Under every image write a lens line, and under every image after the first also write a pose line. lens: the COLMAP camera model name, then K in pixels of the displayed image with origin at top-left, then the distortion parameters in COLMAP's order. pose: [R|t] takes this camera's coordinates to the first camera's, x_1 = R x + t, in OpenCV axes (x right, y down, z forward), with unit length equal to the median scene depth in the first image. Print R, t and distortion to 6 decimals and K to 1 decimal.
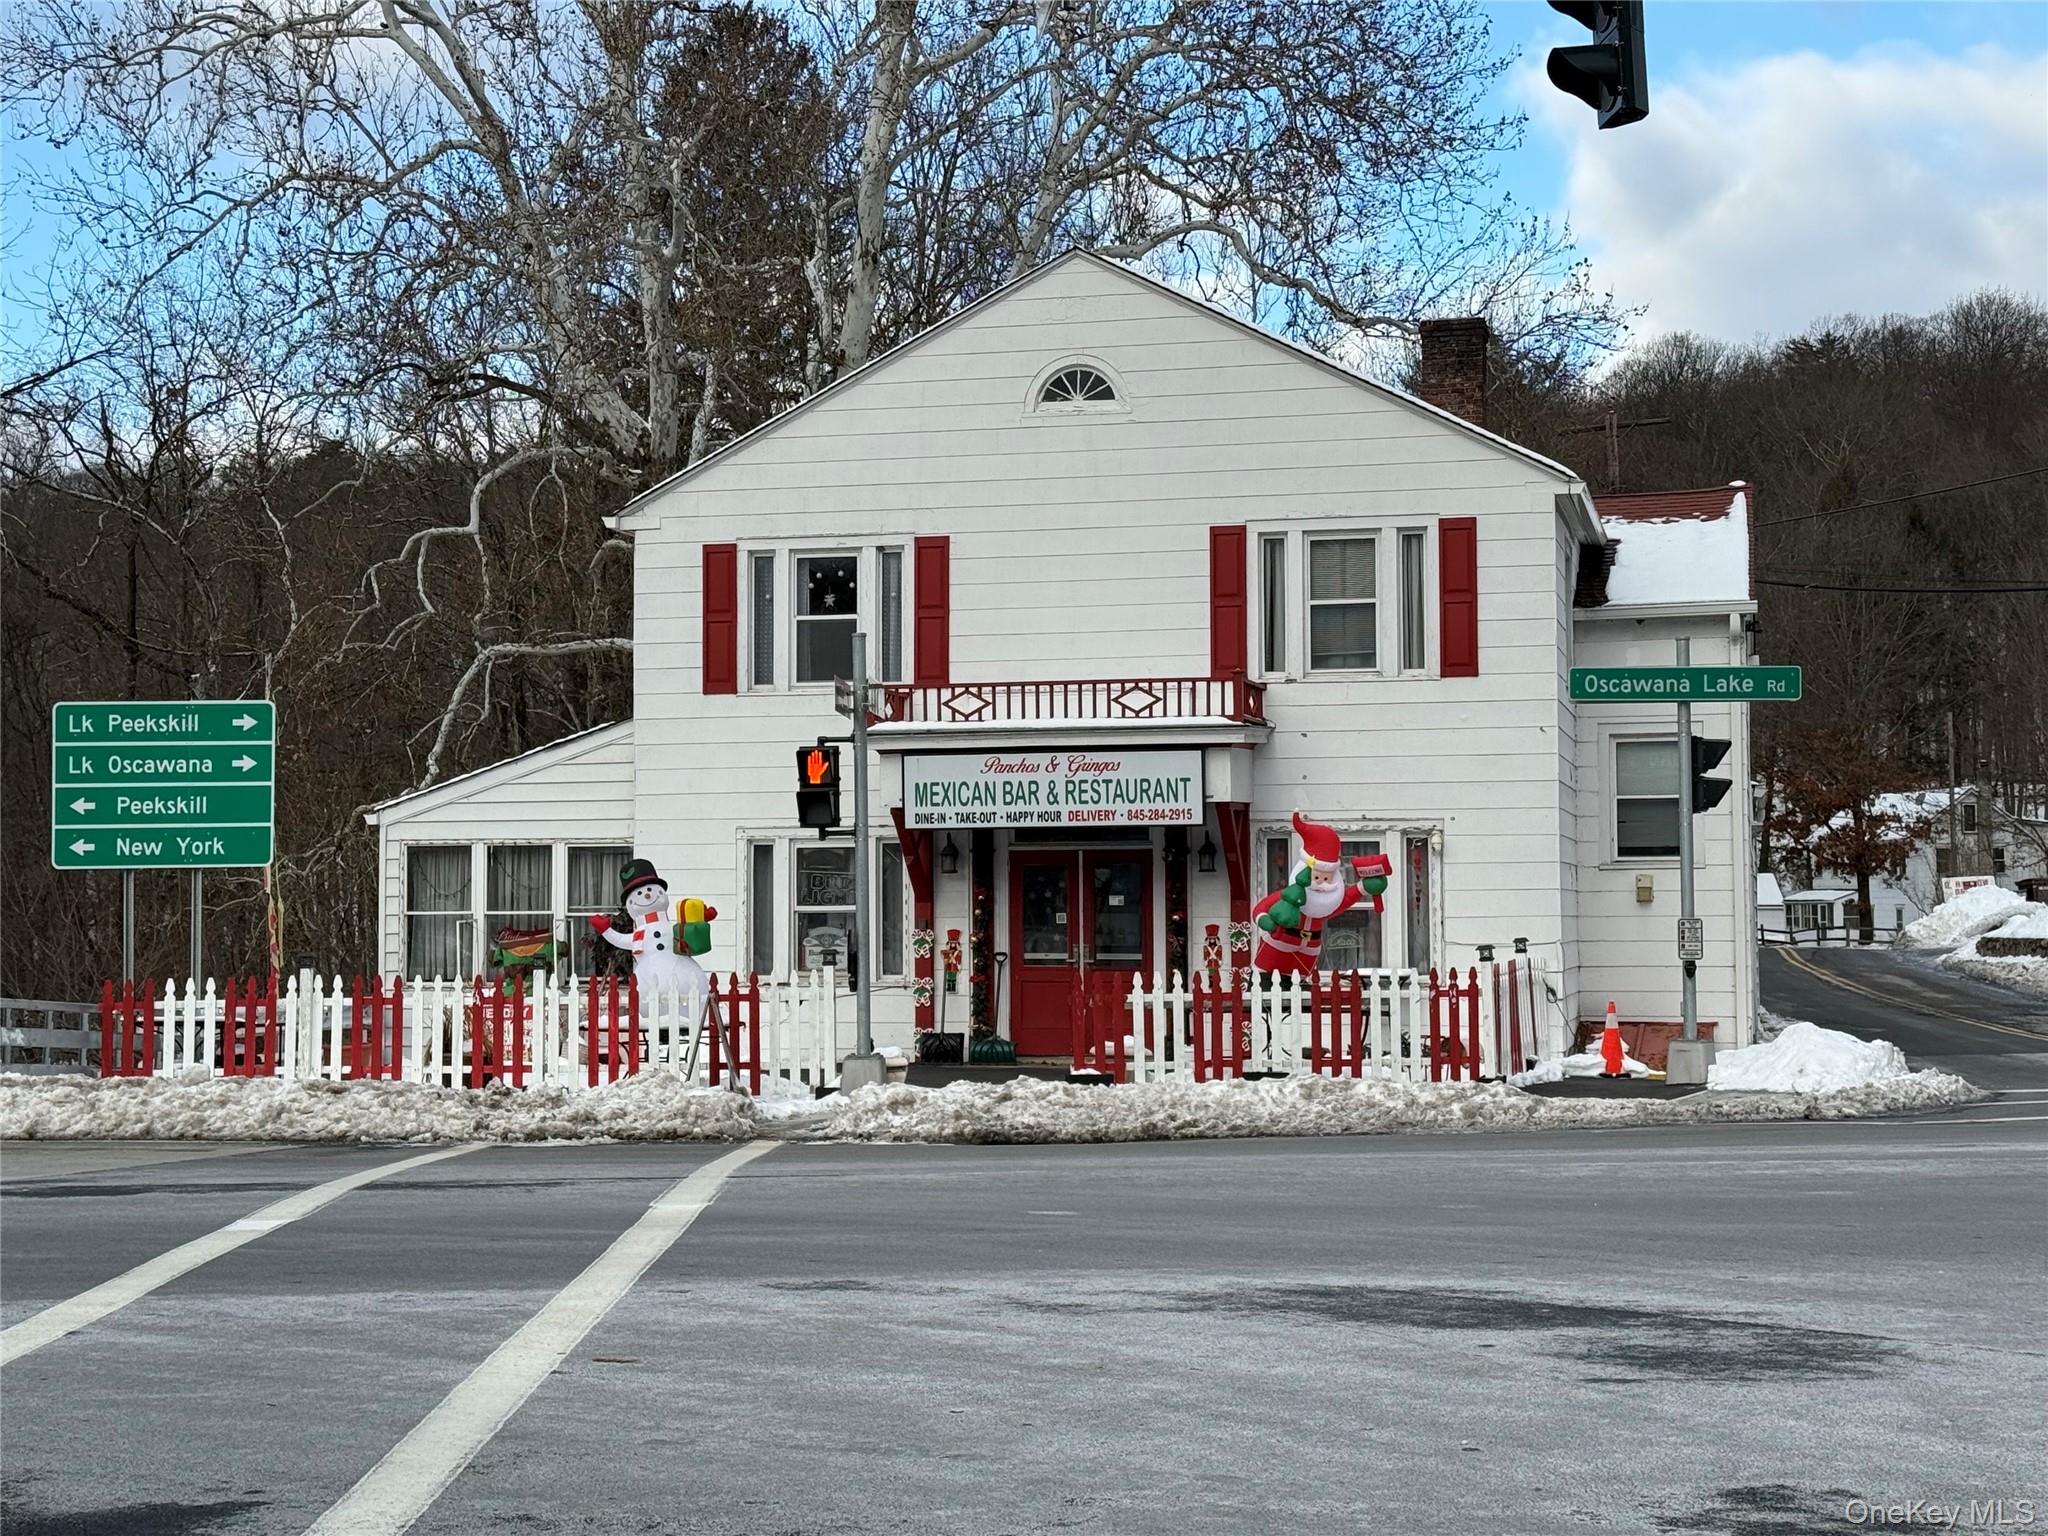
lens RADIAL K [[3057.4, 0, 1024.0], [0, 3057.4, 768.0], [0, 0, 1]] dist [0.343102, -1.518622]
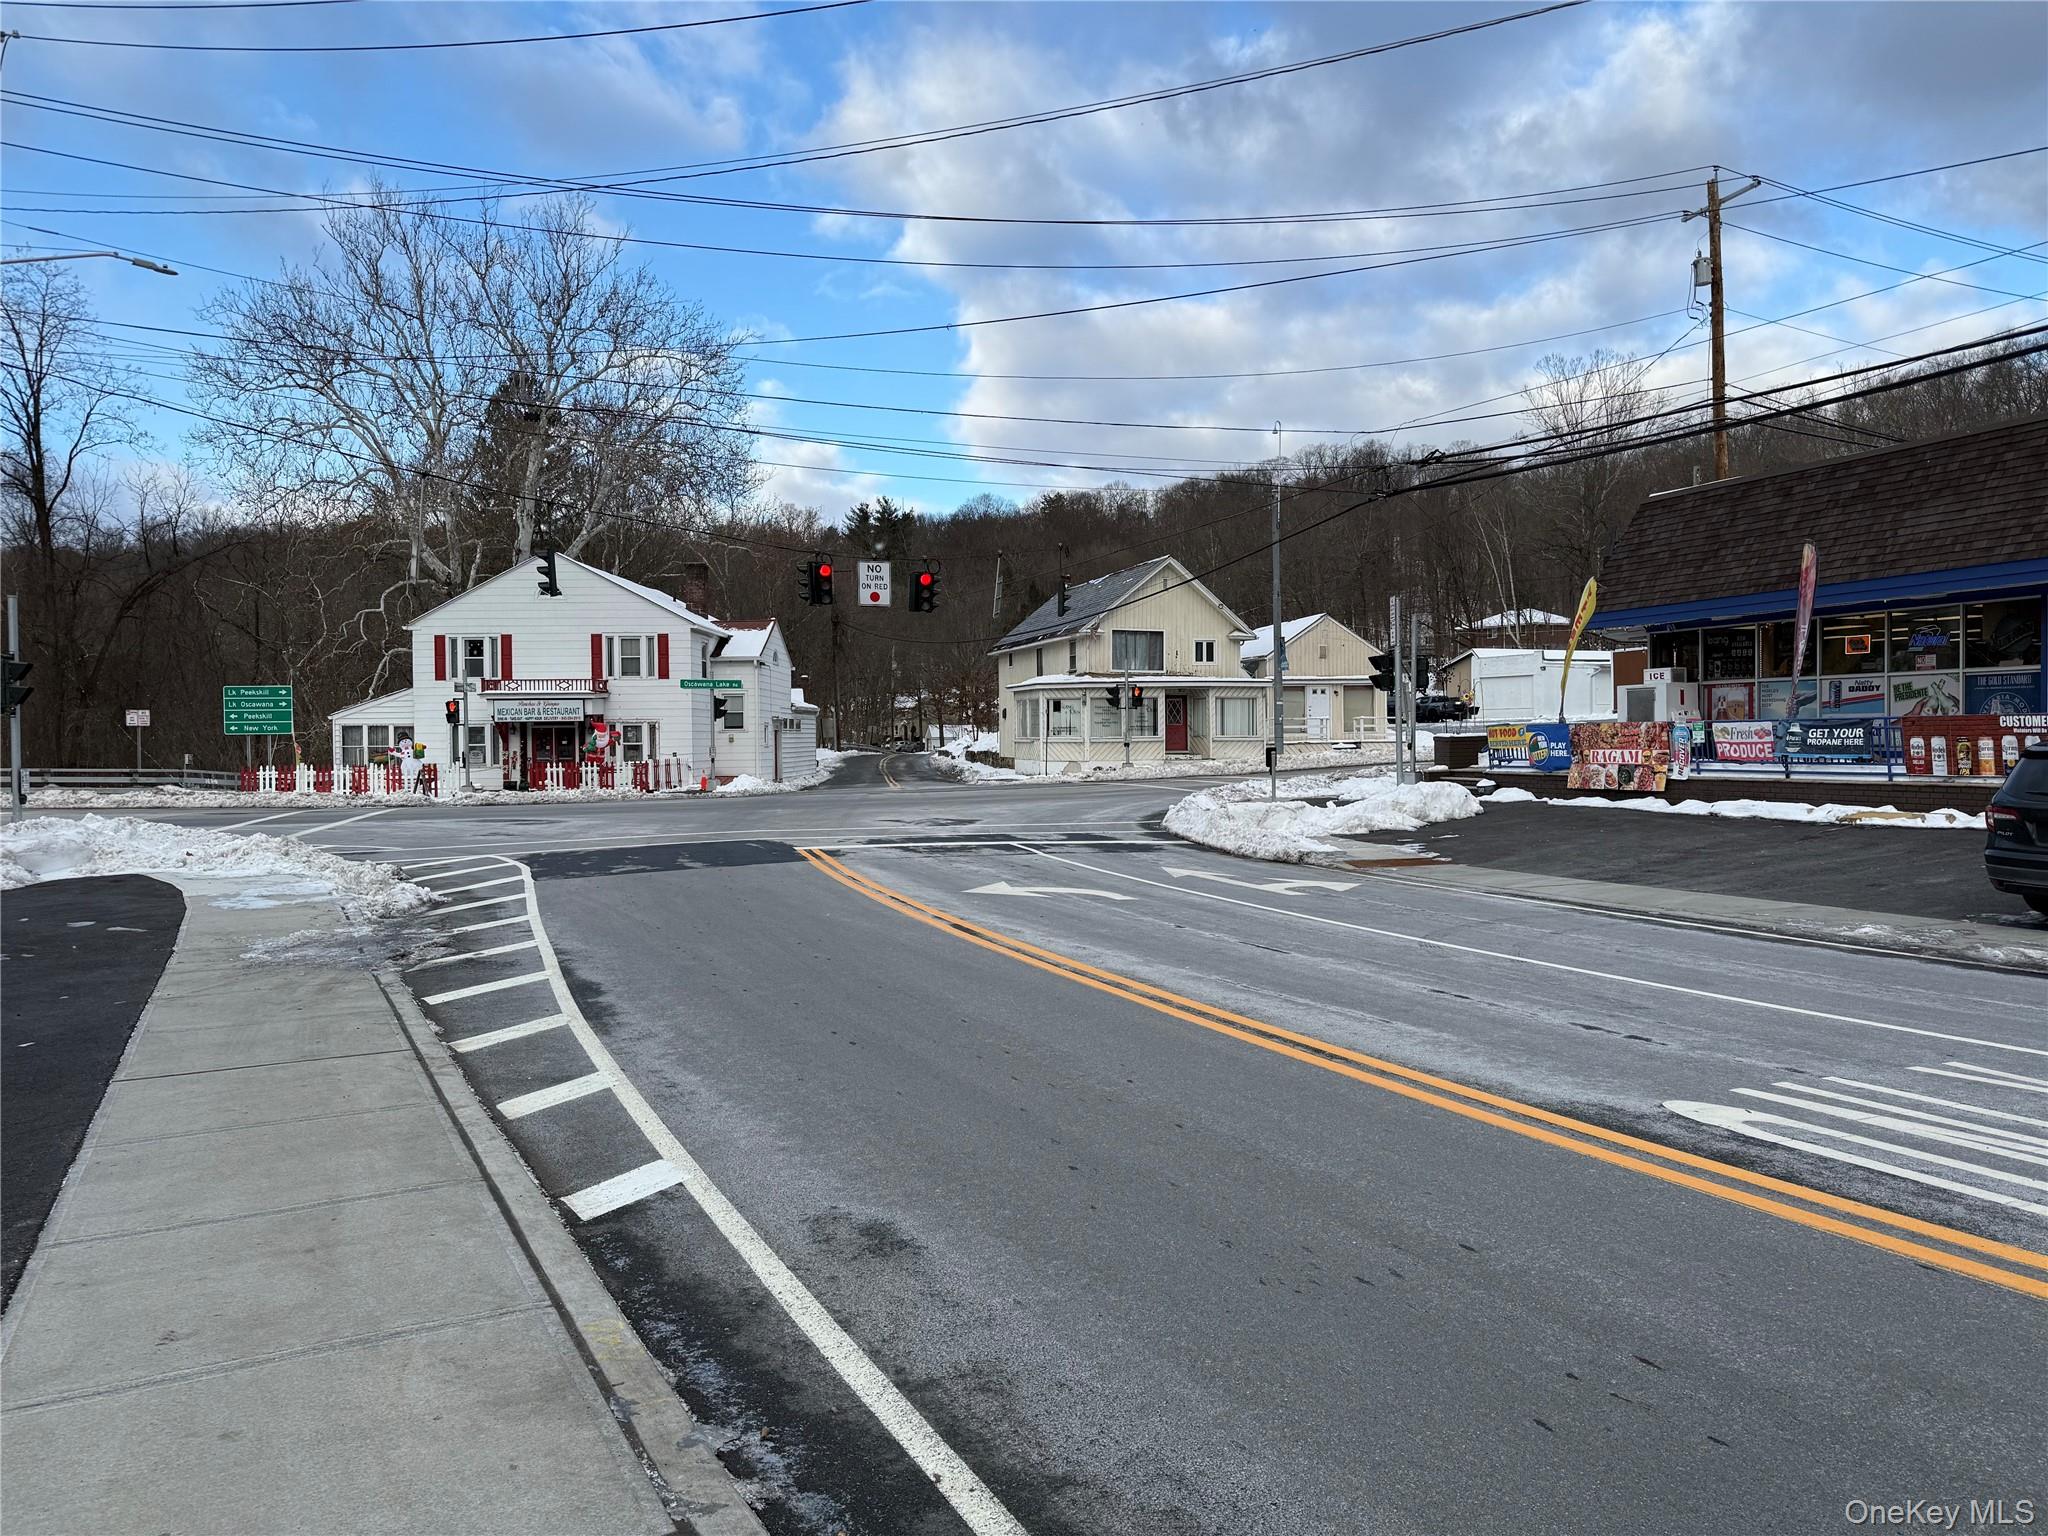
lens RADIAL K [[1328.3, 0, 1024.0], [0, 1328.3, 768.0], [0, 0, 1]] dist [0.093600, -0.183752]
pose [[0.972477, -0.008361, 0.232847, 0.184126], [-0.007286, 0.997776, 0.066258, -0.031965], [-0.232883, -0.066131, 0.970254, -0.590414]]
